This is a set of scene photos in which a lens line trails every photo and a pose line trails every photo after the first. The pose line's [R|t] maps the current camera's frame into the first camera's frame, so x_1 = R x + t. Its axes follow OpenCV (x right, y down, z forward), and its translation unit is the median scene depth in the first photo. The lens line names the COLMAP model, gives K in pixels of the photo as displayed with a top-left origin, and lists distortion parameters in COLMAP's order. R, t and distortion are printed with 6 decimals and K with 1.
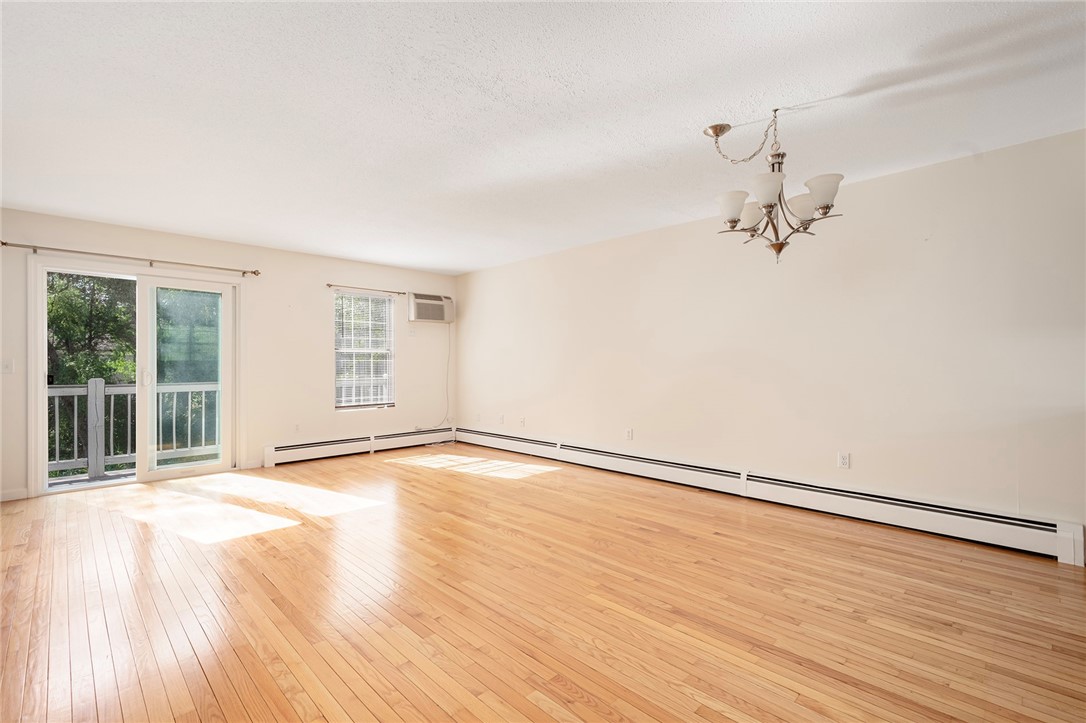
lens RADIAL K [[494.7, 0, 541.4], [0, 494.7, 364.8], [0, 0, 1]] dist [0.014304, -0.000637]
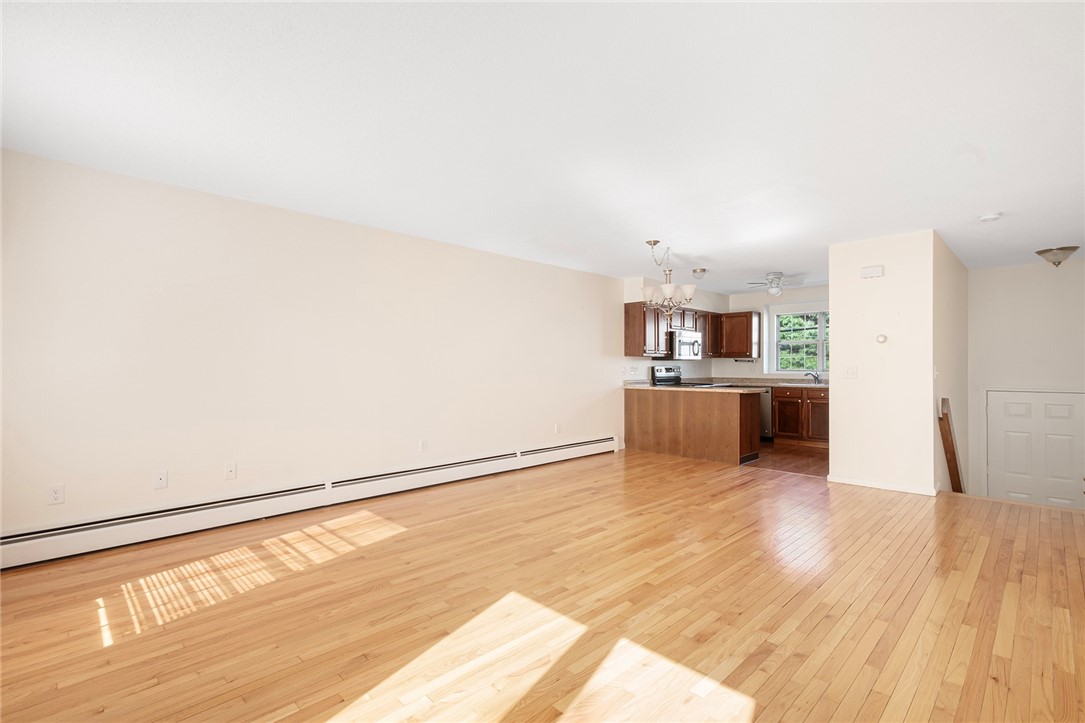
lens RADIAL K [[494.2, 0, 544.0], [0, 494.2, 366.8], [0, 0, 1]] dist [0.014304, -0.000637]
pose [[-0.014944, 0.005869, 0.999871, -0.770357], [0.001169, 0.999982, -0.005852, -0.007092], [-0.999888, 0.001081, -0.014950, 0.764459]]
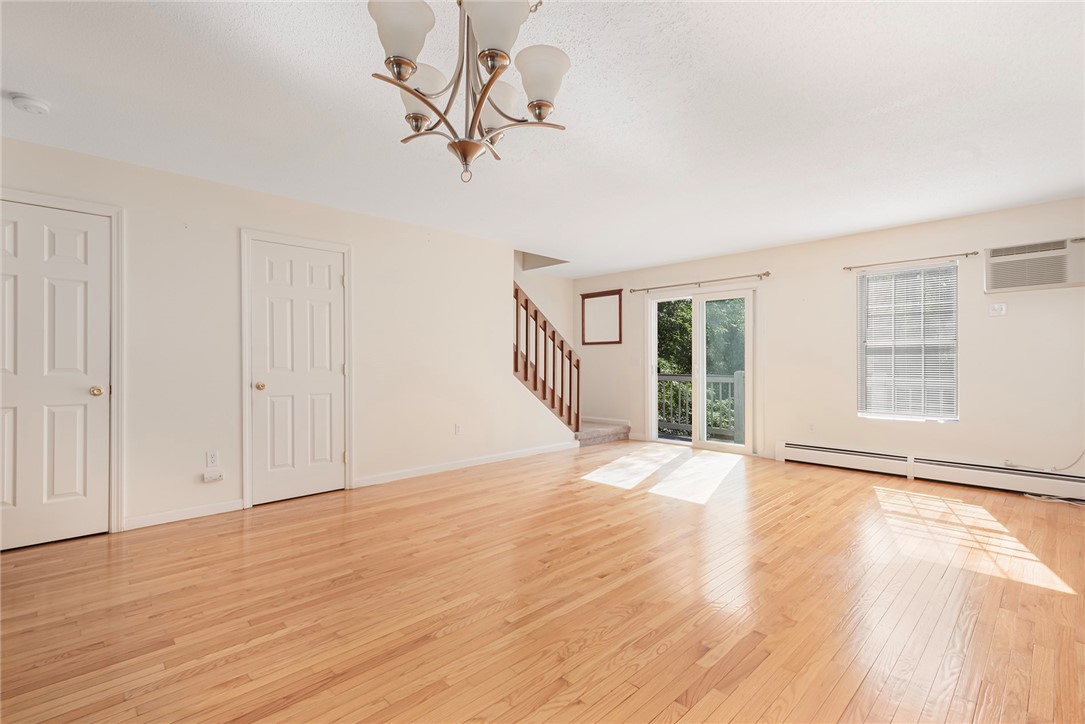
lens RADIAL K [[494.2, 0, 529.8], [0, 494.2, 368.2], [0, 0, 1]] dist [0.014304, -0.000637]
pose [[-0.019344, 0.017640, -0.999657, 0.513755], [-0.001395, 0.999843, 0.017670, -0.002639], [0.999812, 0.001736, -0.019316, 0.535827]]
